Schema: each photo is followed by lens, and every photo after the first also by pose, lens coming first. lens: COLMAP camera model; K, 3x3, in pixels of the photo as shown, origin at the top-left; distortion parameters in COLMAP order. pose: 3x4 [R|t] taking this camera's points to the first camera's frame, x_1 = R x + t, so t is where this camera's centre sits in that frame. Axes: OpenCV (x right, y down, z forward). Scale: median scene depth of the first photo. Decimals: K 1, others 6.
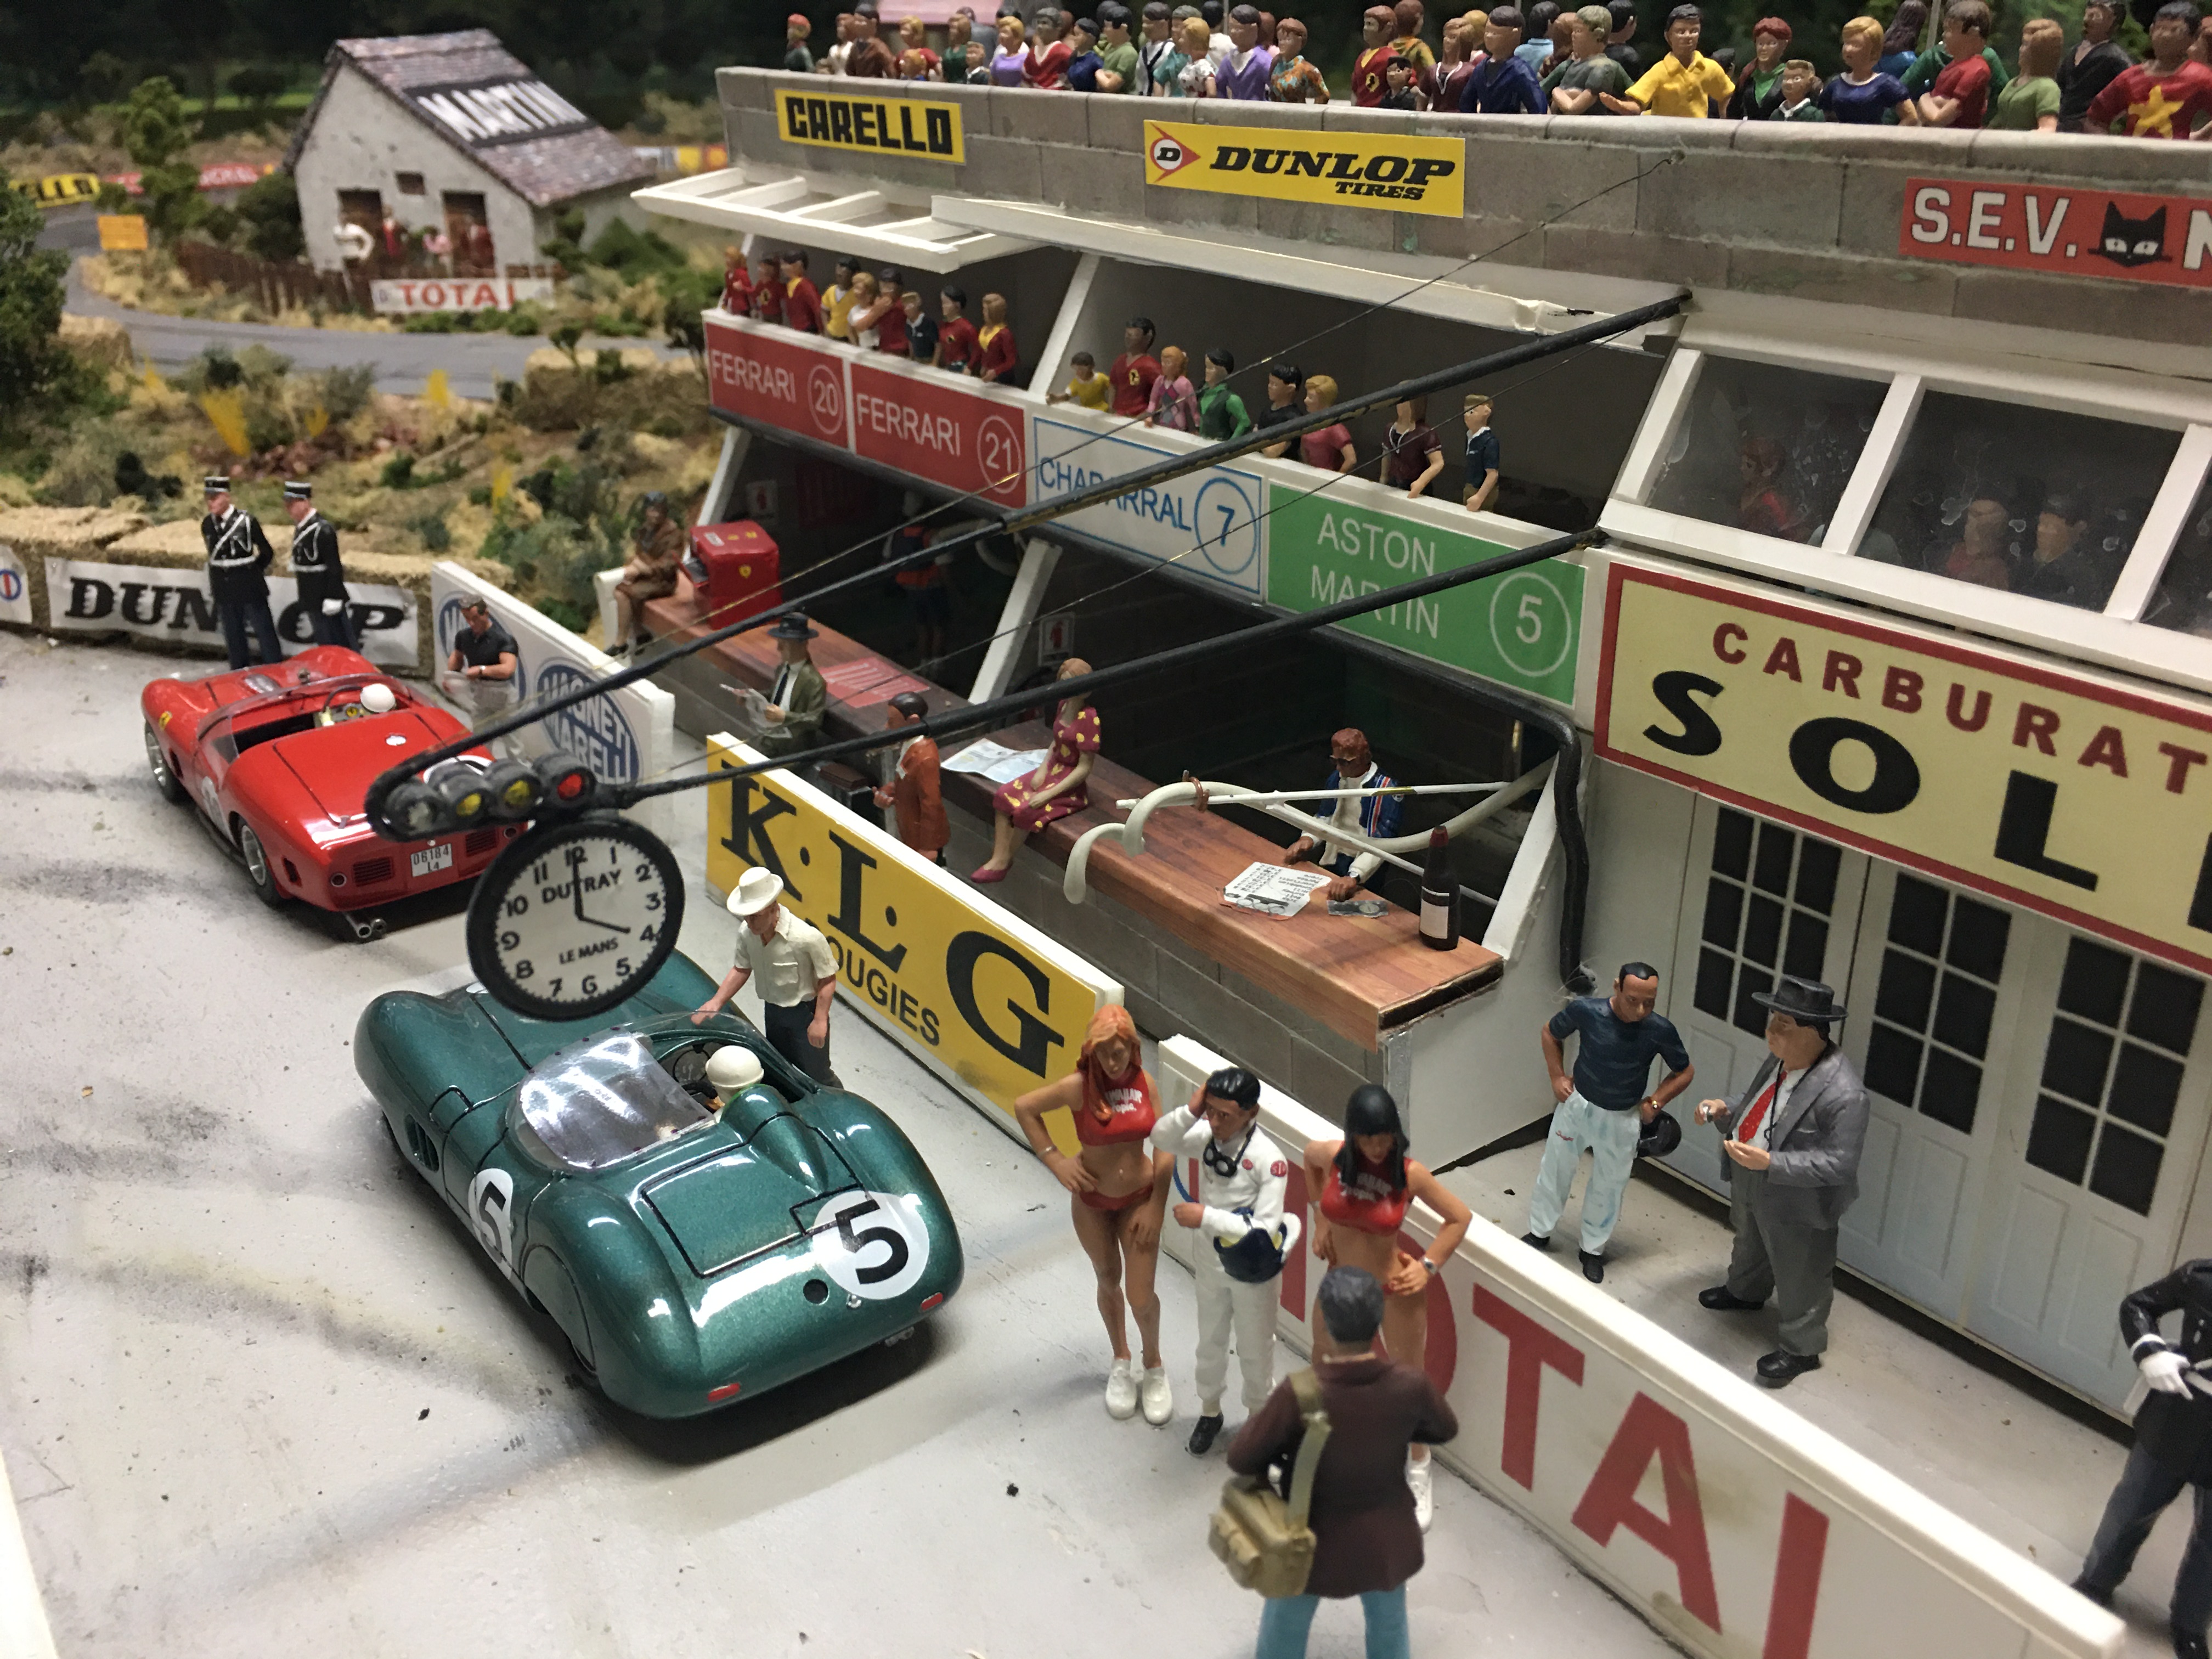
lens RADIAL K [[1906.9, 0, 1095.5], [0, 1906.9, 808.4], [0, 0, 1]] dist [0.080417, -0.115637]
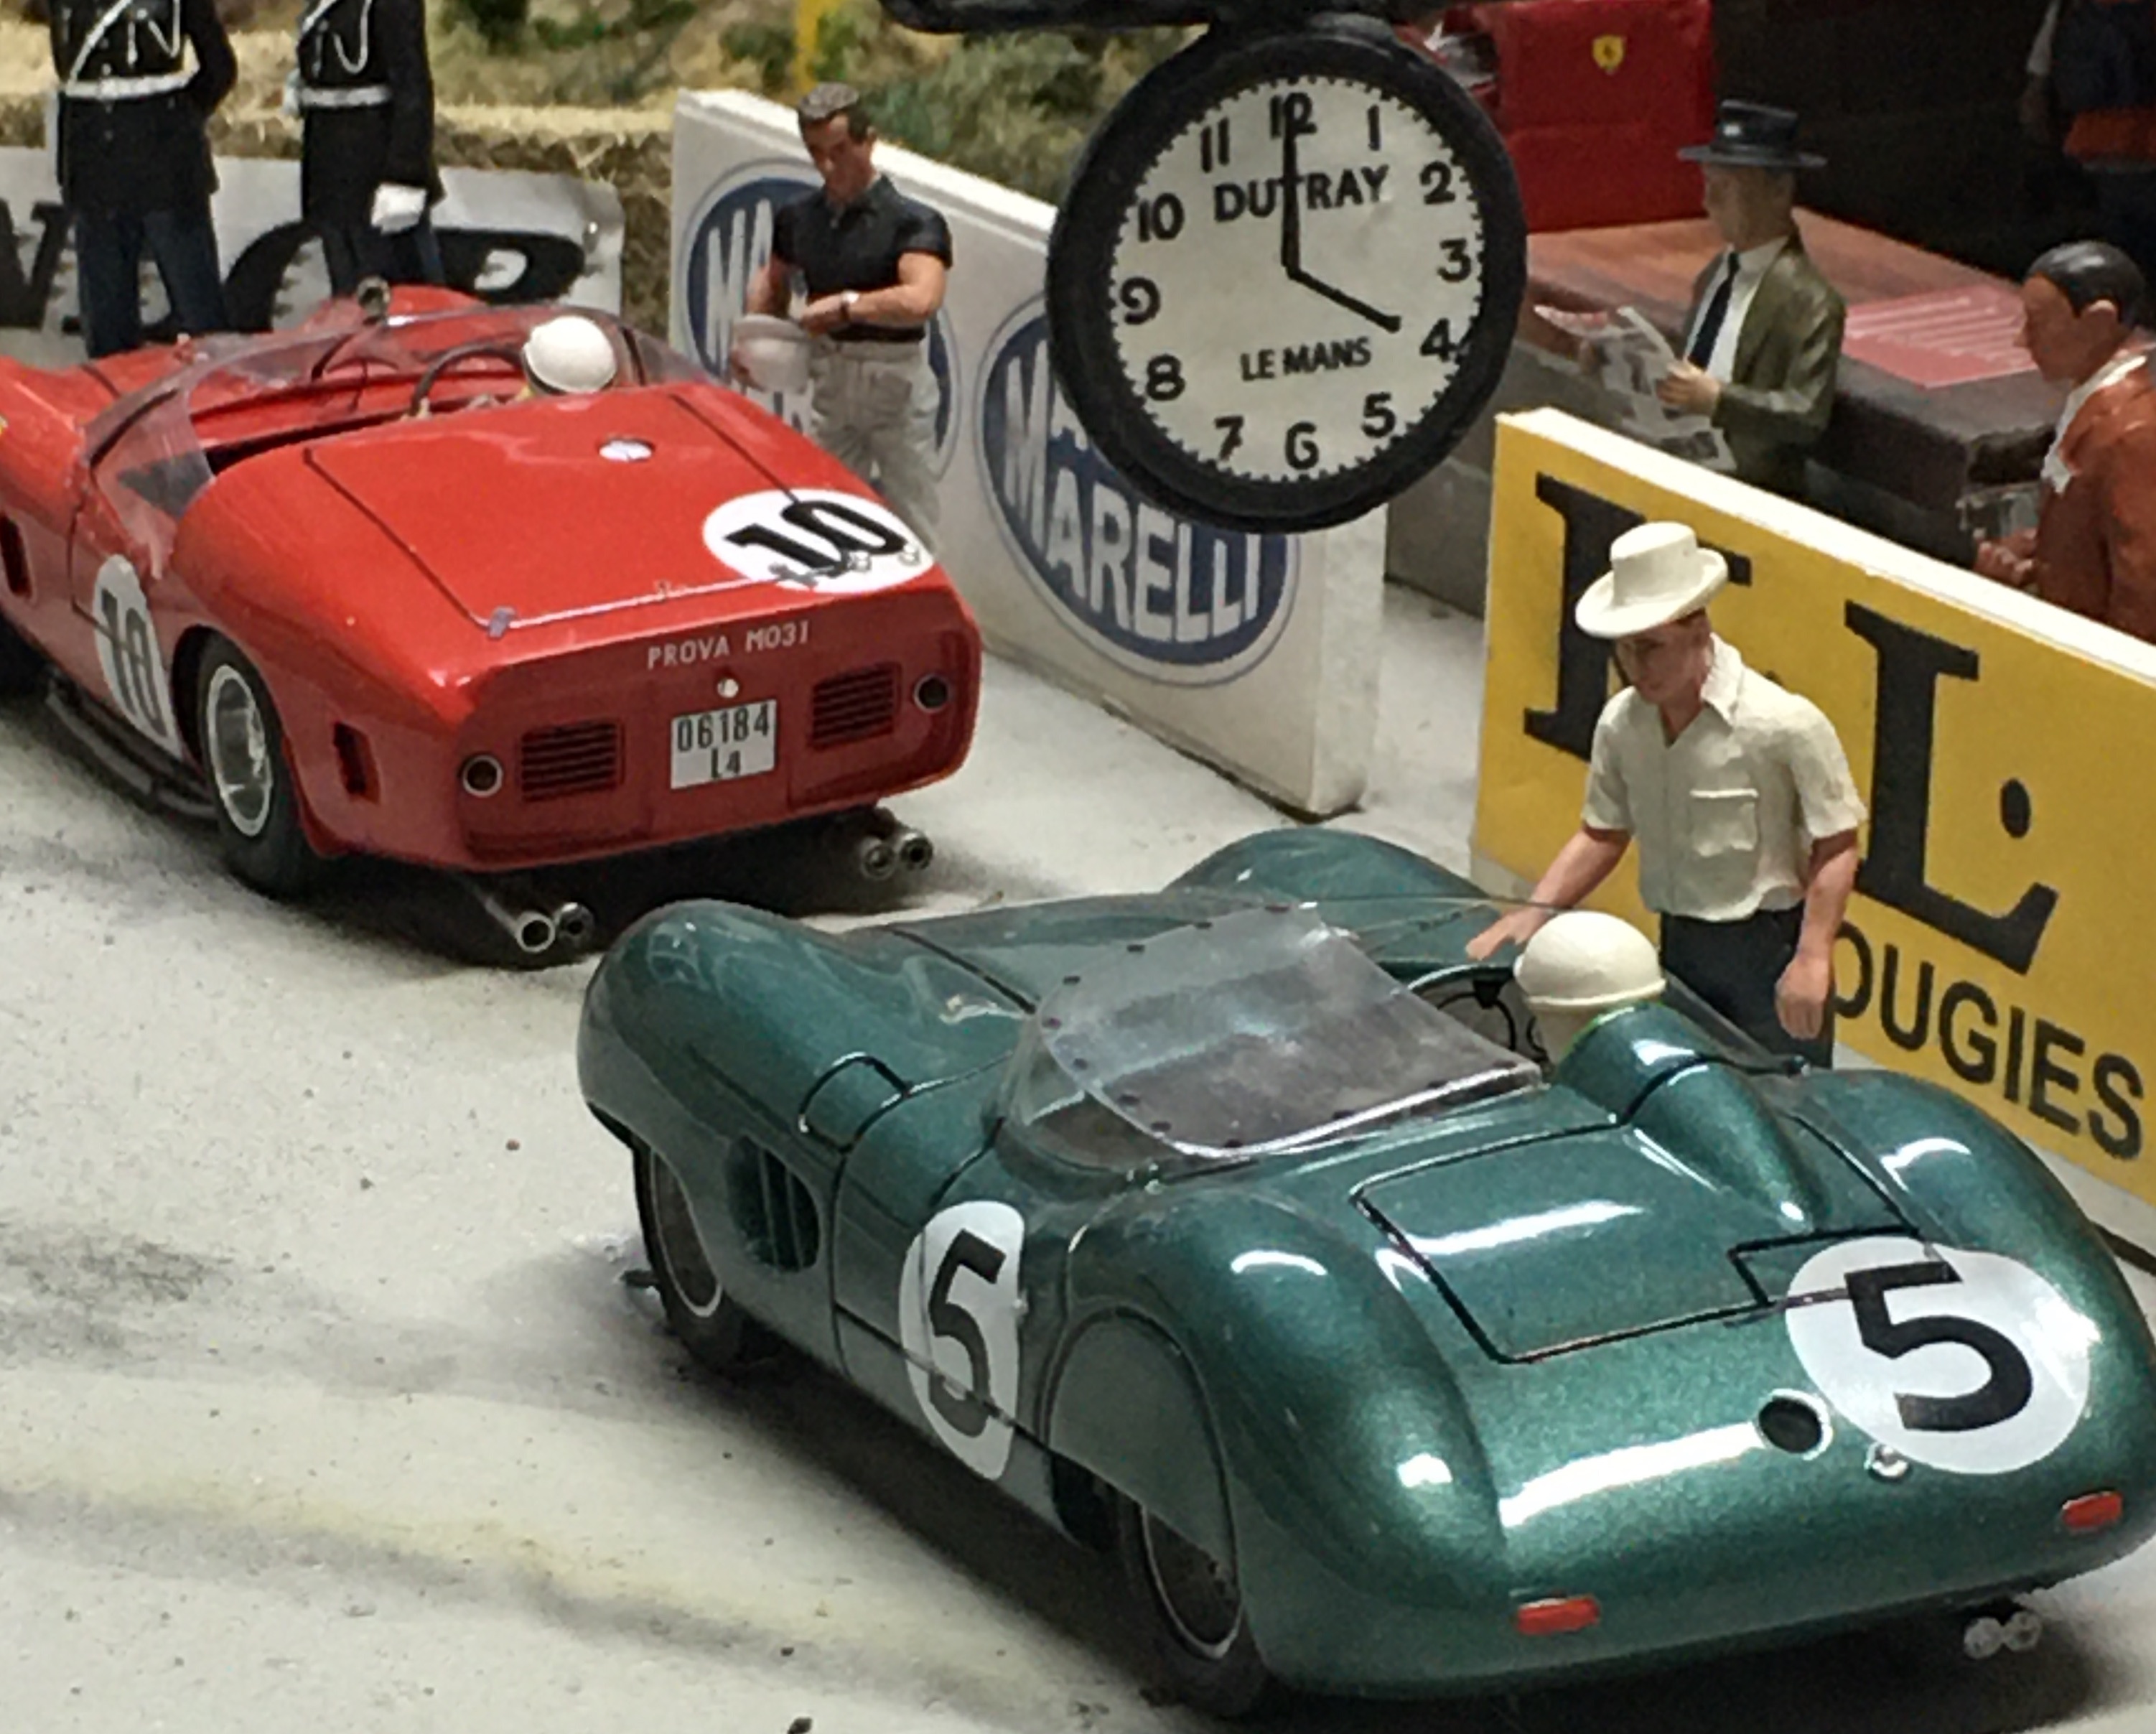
lens RADIAL K [[7757.7, 0, 1073.8], [0, 7757.7, 877.1], [0, 0, 1]] dist [0.013066, 0.000000]
pose [[0.973074, 0.019266, -0.229685, 0.053601], [-0.046411, 0.992468, -0.113376, 0.246317], [0.225771, 0.120983, 0.966639, -0.424112]]
